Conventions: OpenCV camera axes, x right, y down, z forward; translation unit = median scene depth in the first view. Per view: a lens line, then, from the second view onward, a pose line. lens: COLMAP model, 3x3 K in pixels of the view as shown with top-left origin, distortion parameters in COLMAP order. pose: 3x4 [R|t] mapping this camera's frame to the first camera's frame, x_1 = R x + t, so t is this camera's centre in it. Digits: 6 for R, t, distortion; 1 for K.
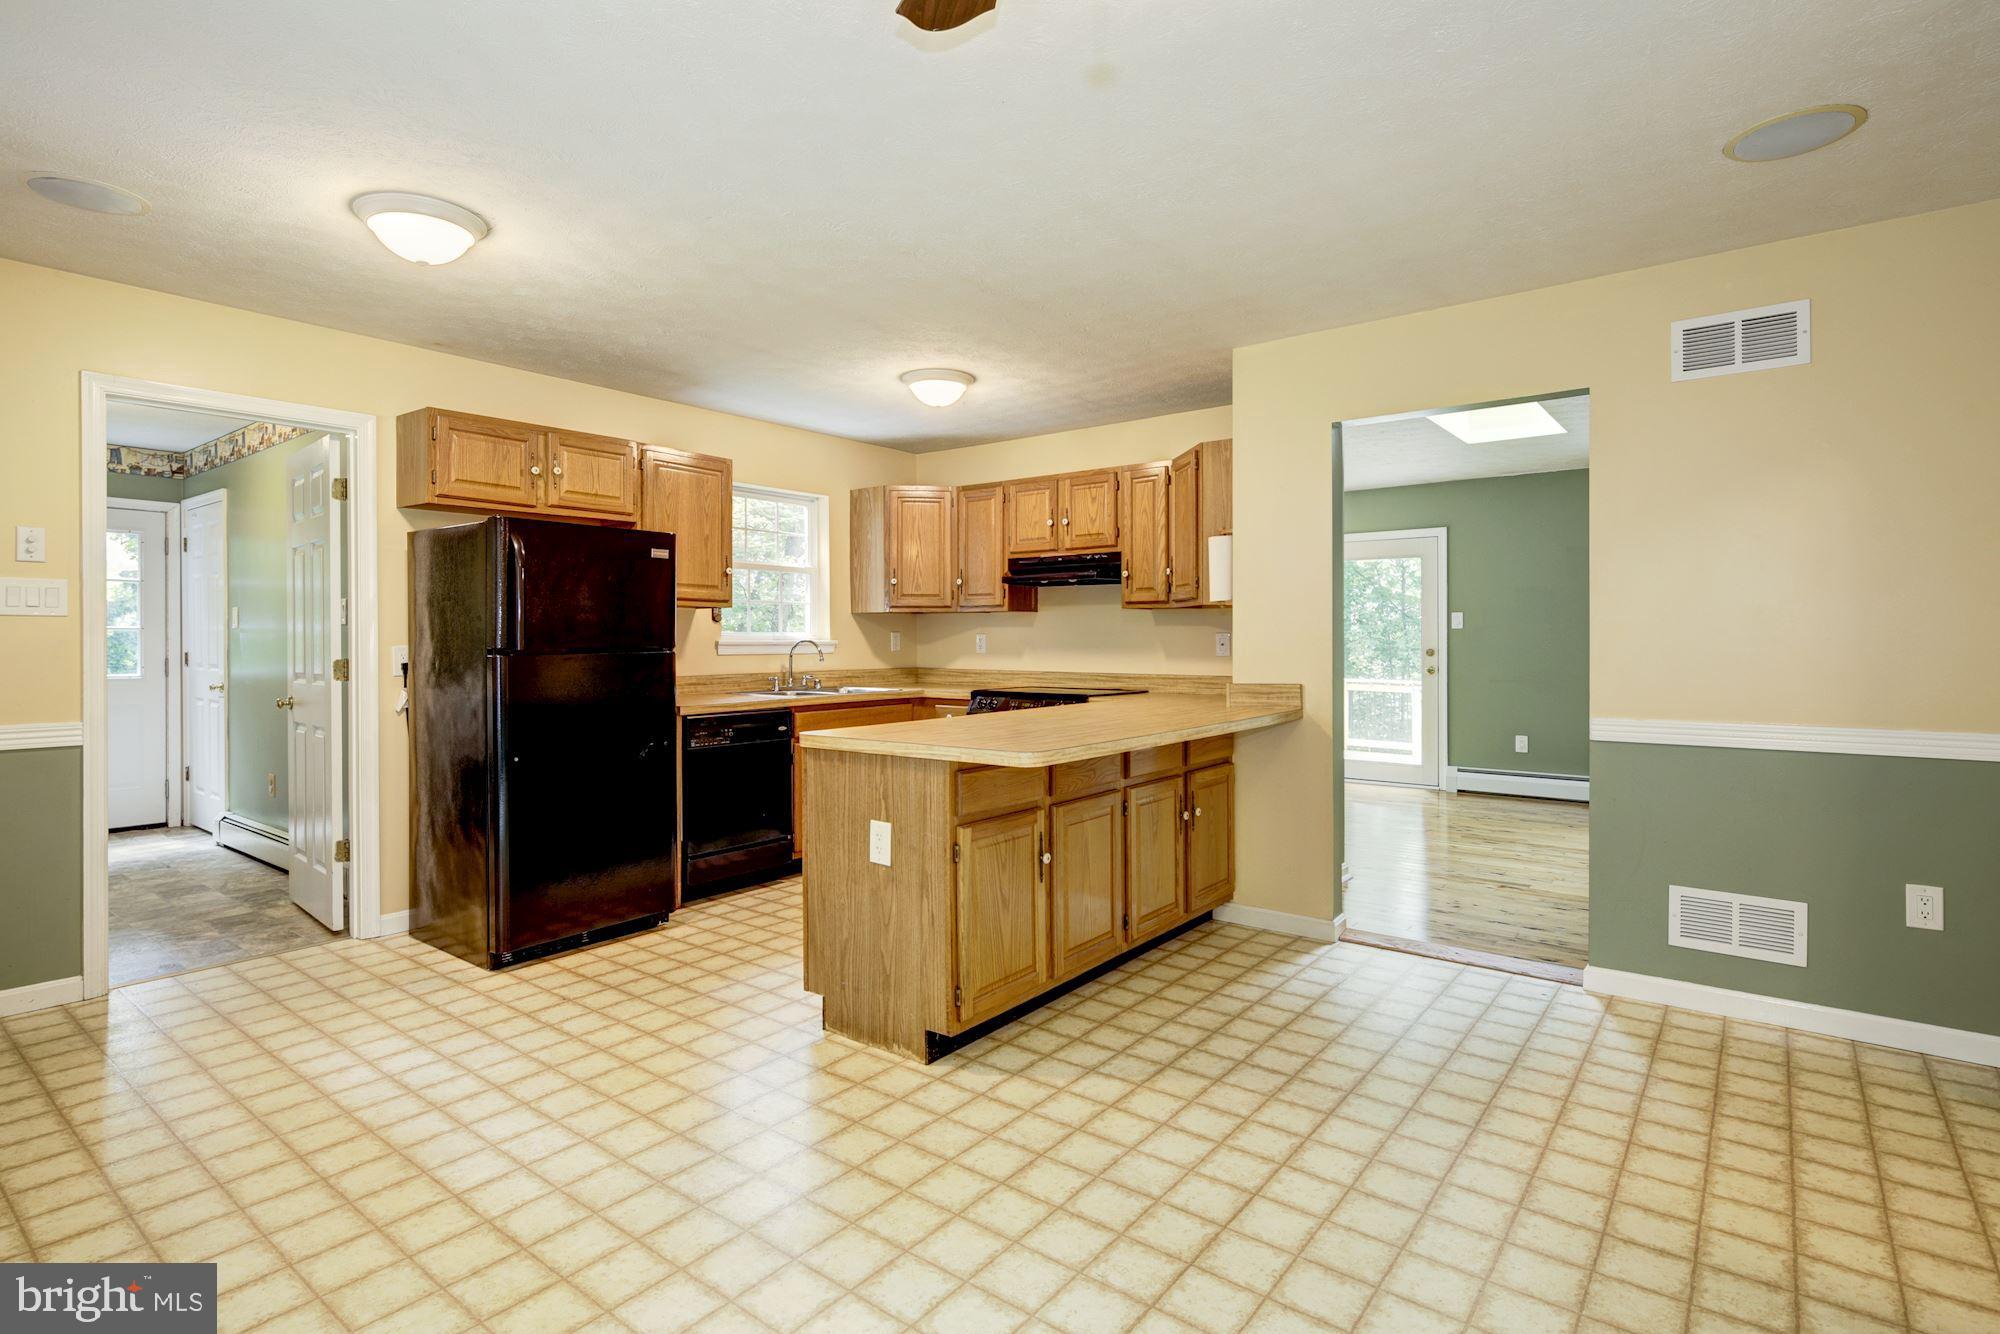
lens RADIAL K [[979.4, 0, 994.2], [0, 979.4, 651.2], [0, 0, 1]] dist [-0.000282, -0.000692]
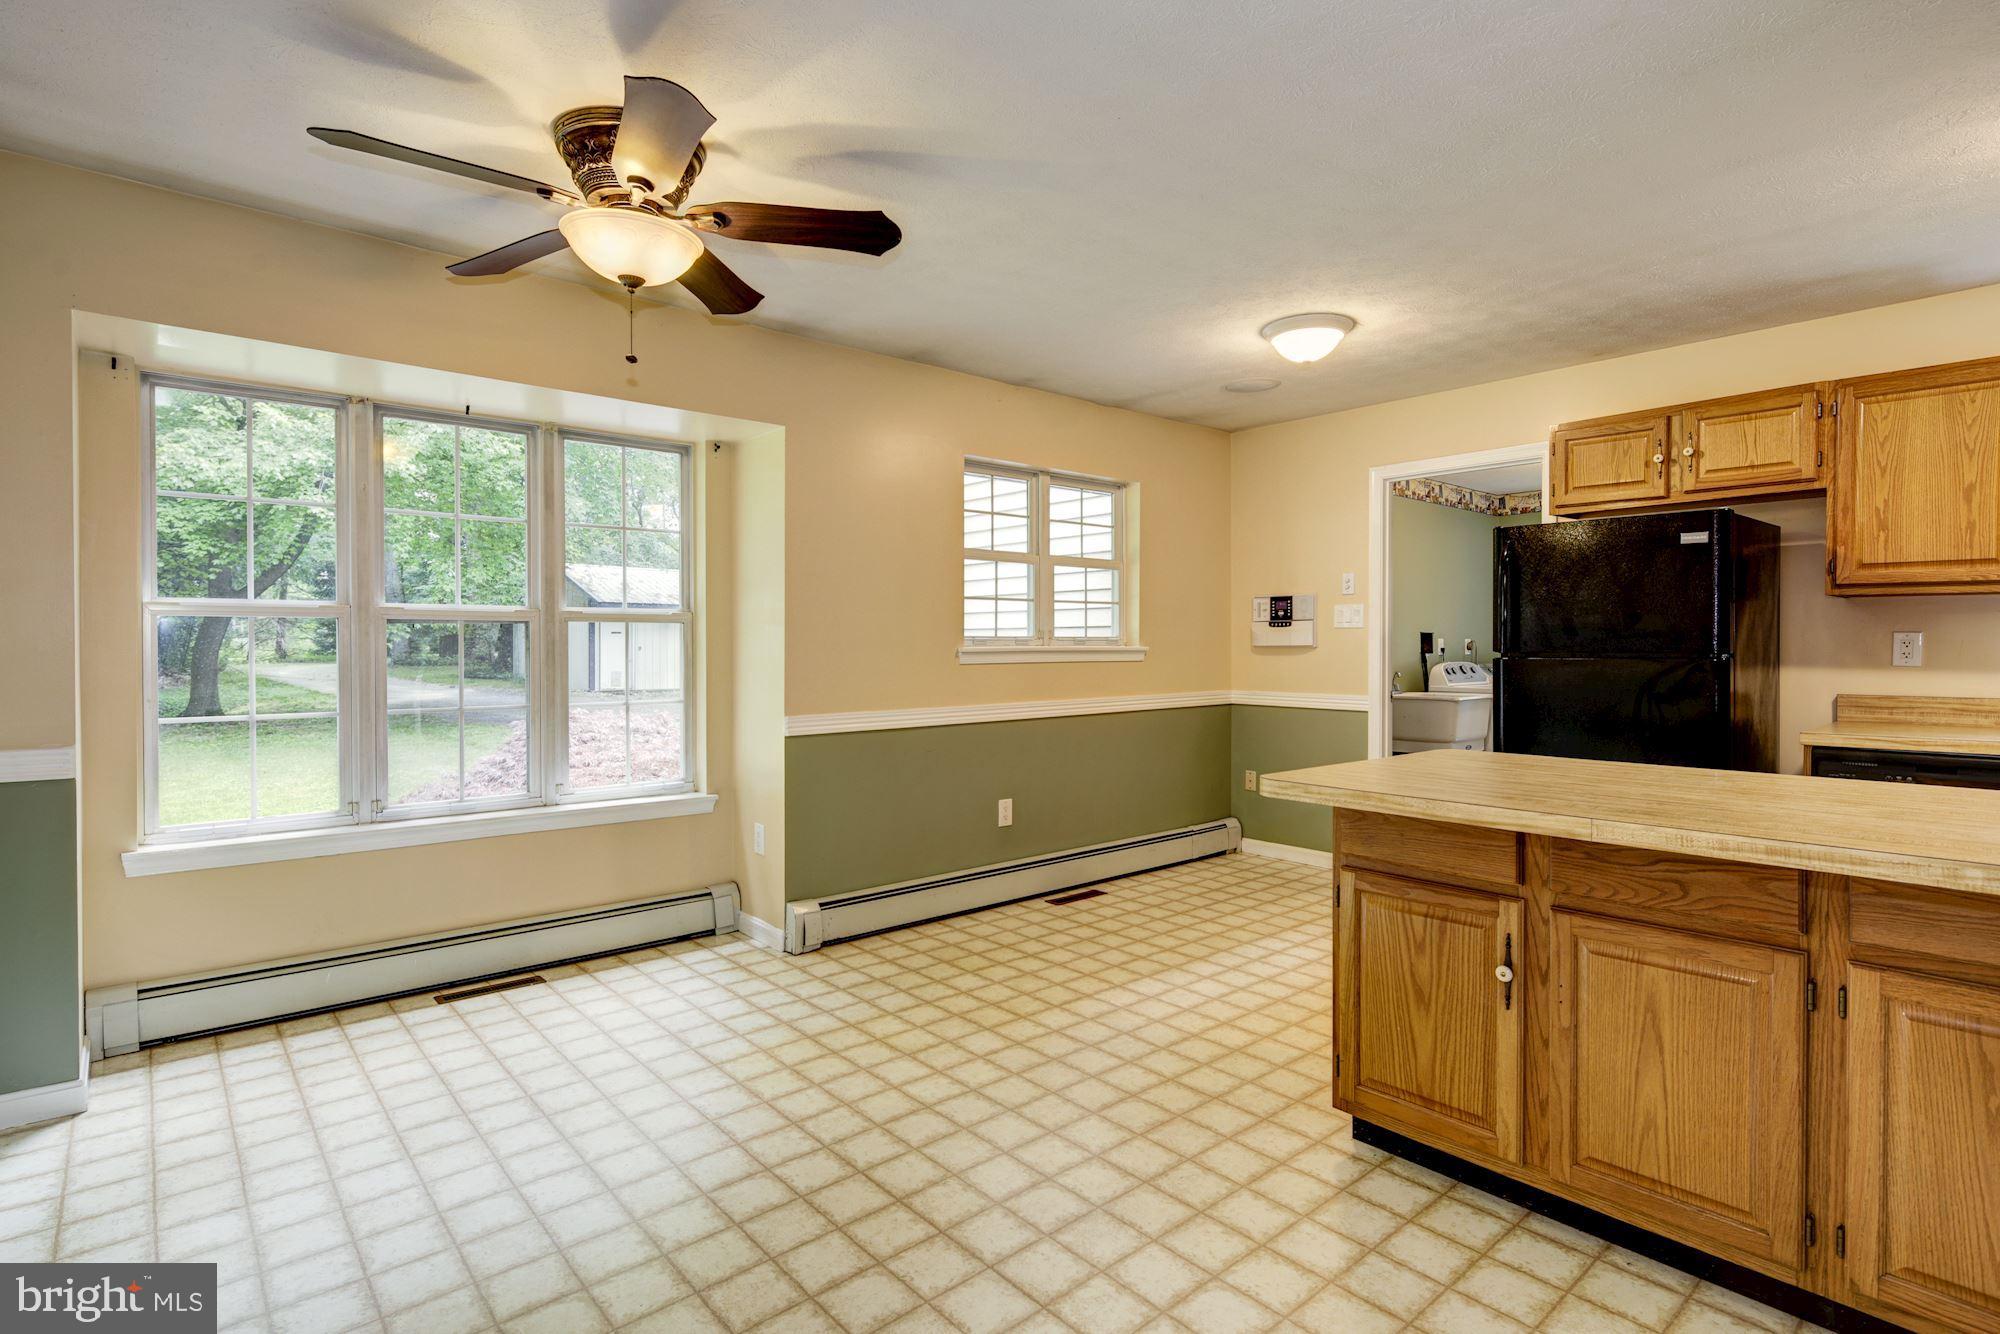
lens RADIAL K [[979.4, 0, 994.2], [0, 979.4, 651.2], [0, 0, 1]] dist [-0.000282, -0.000692]
pose [[-0.195299, 0.008255, -0.980709, 0.774393], [-0.006552, 0.999931, 0.009722, -0.012217], [0.980722, 0.008324, -0.195232, 0.788976]]
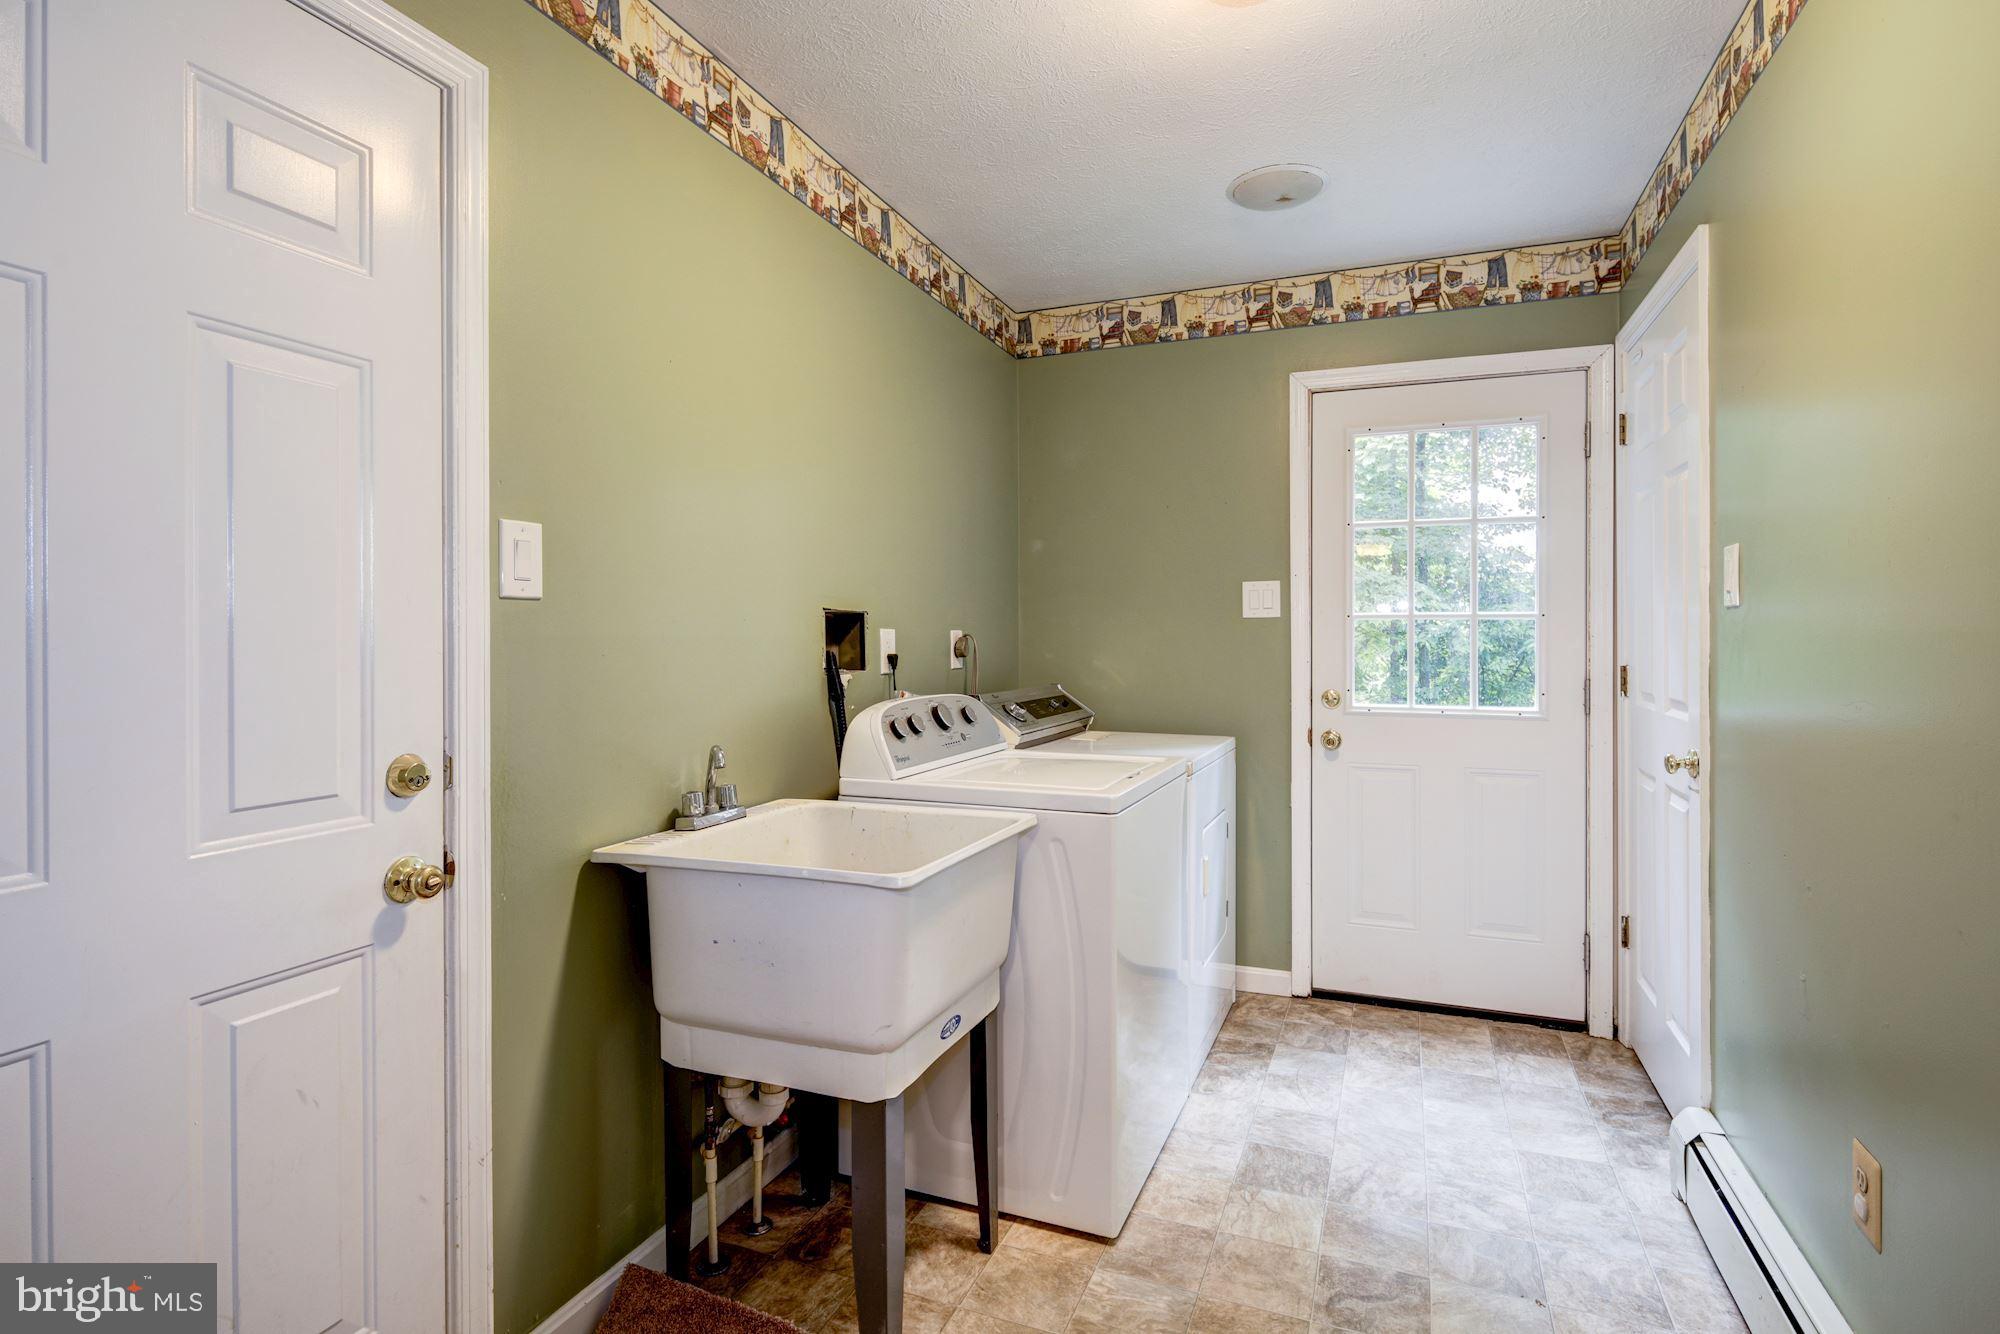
lens RADIAL K [[994.4, 0, 989.4], [0, 994.4, 638.2], [0, 0, 1]] dist [0.001034, -0.000518]
pose [[0.275744, -0.001889, -0.961229, -0.984713], [-0.008171, 0.999957, -0.004309, -0.014929], [0.961196, 0.009042, 0.275717, 1.254886]]
